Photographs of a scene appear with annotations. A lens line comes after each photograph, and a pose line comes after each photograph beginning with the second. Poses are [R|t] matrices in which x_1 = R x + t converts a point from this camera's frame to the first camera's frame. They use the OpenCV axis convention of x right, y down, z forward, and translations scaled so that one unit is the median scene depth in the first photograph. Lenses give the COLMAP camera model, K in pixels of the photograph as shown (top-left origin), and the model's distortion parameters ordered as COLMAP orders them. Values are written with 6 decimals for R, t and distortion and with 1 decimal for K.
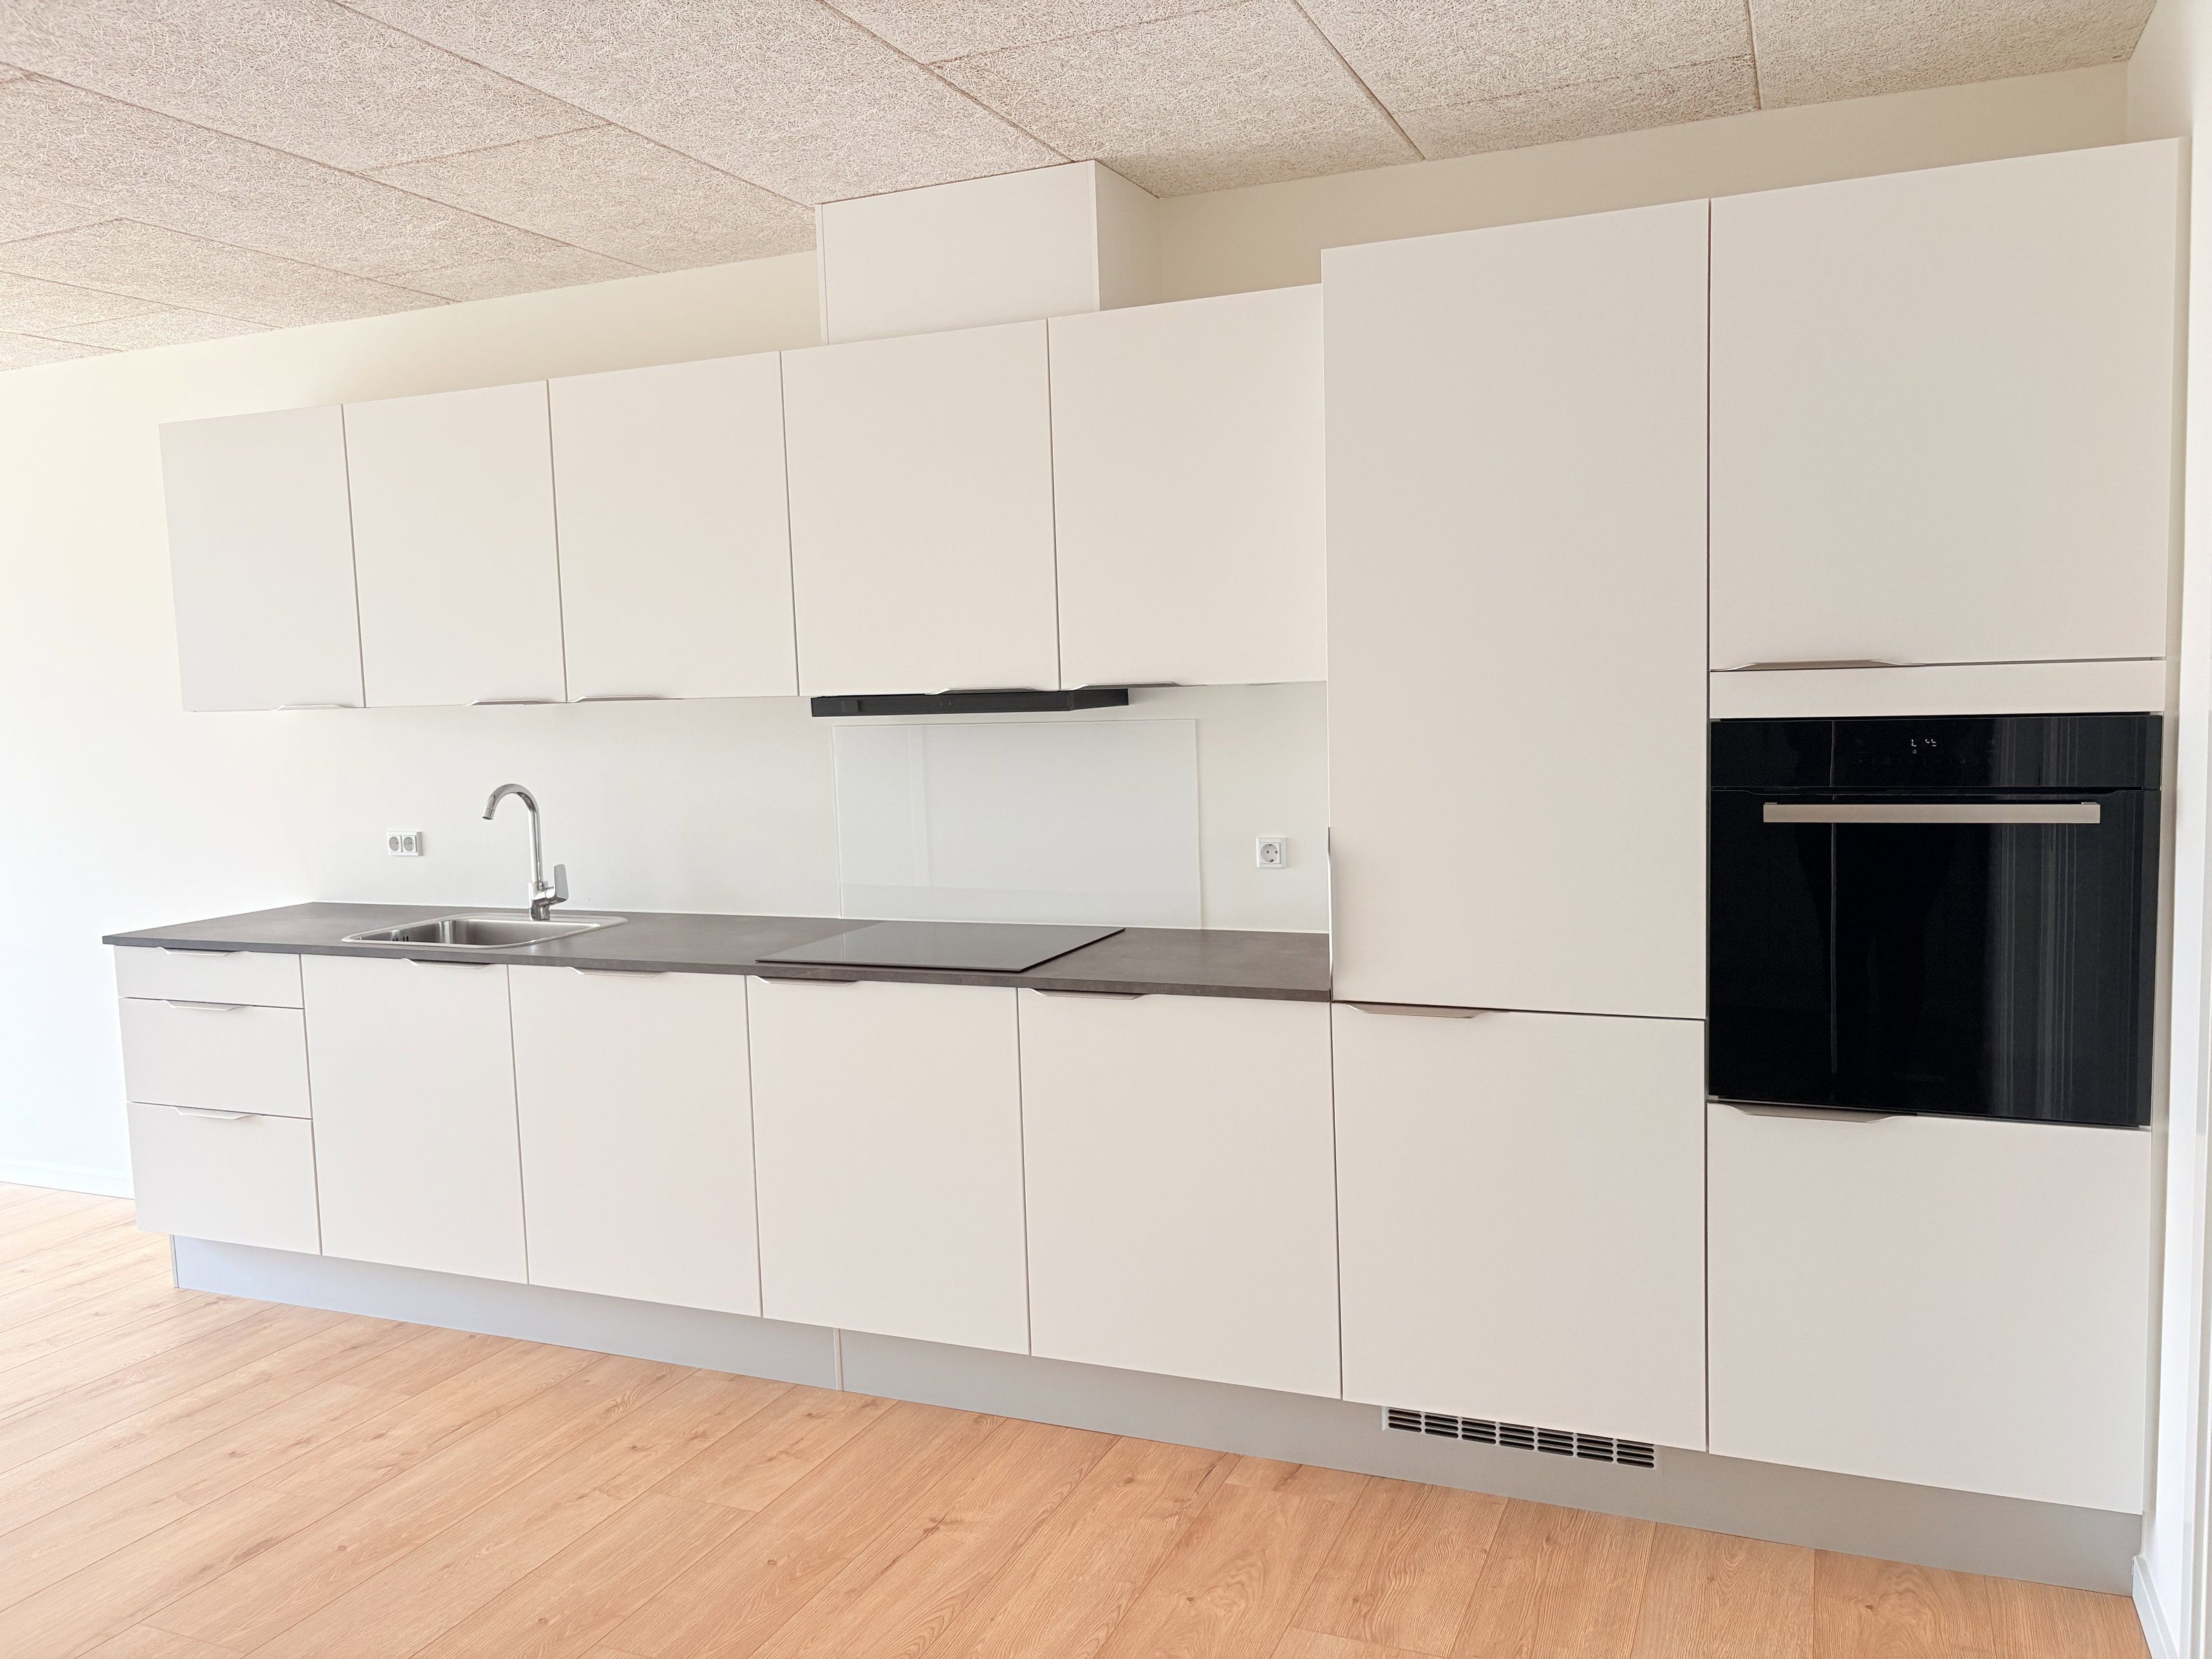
lens RADIAL K [[1683.3, 0, 1105.9], [0, 1683.3, 831.2], [0, 0, 1]] dist [0.070362, -0.059477]
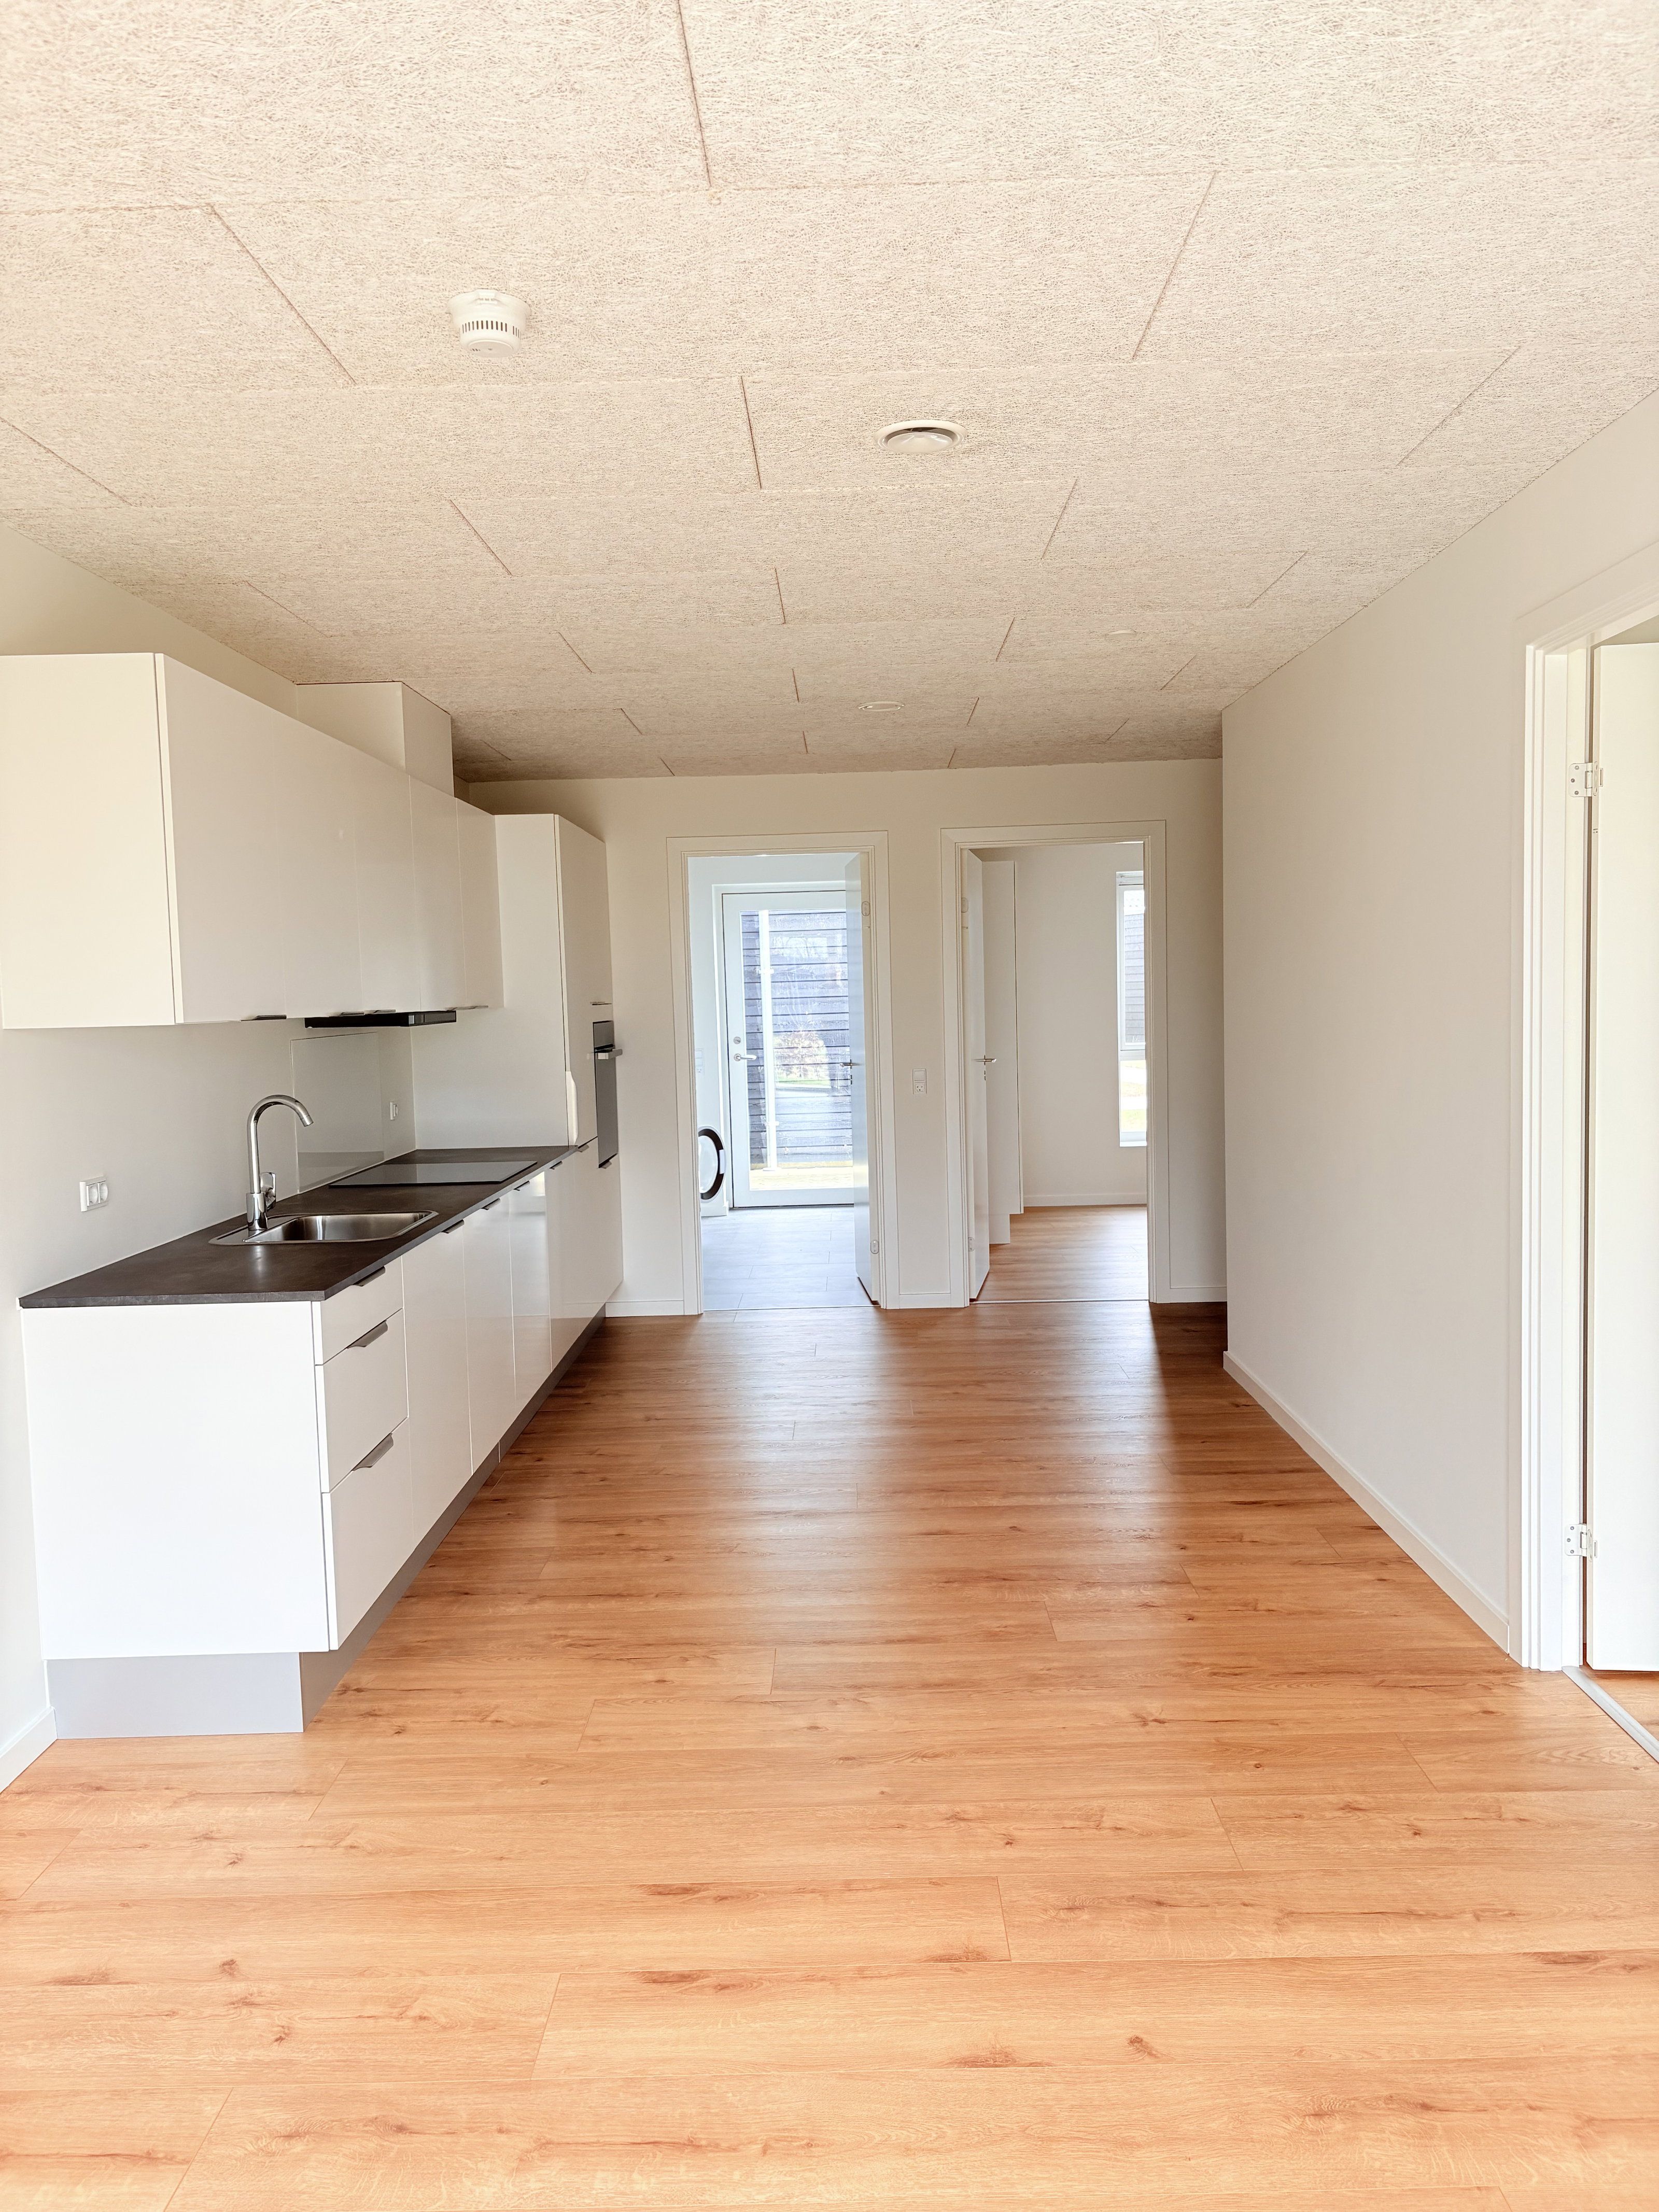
lens RADIAL K [[1683.4, 0, 826.8], [0, 1683.4, 1114.6], [0, 0, 1]] dist [0.070362, -0.059477]
pose [[-0.387772, -0.027336, 0.921350, -1.441869], [0.121599, 0.989307, 0.080530, -0.058902], [-0.913699, 0.143263, -0.380301, 1.093864]]
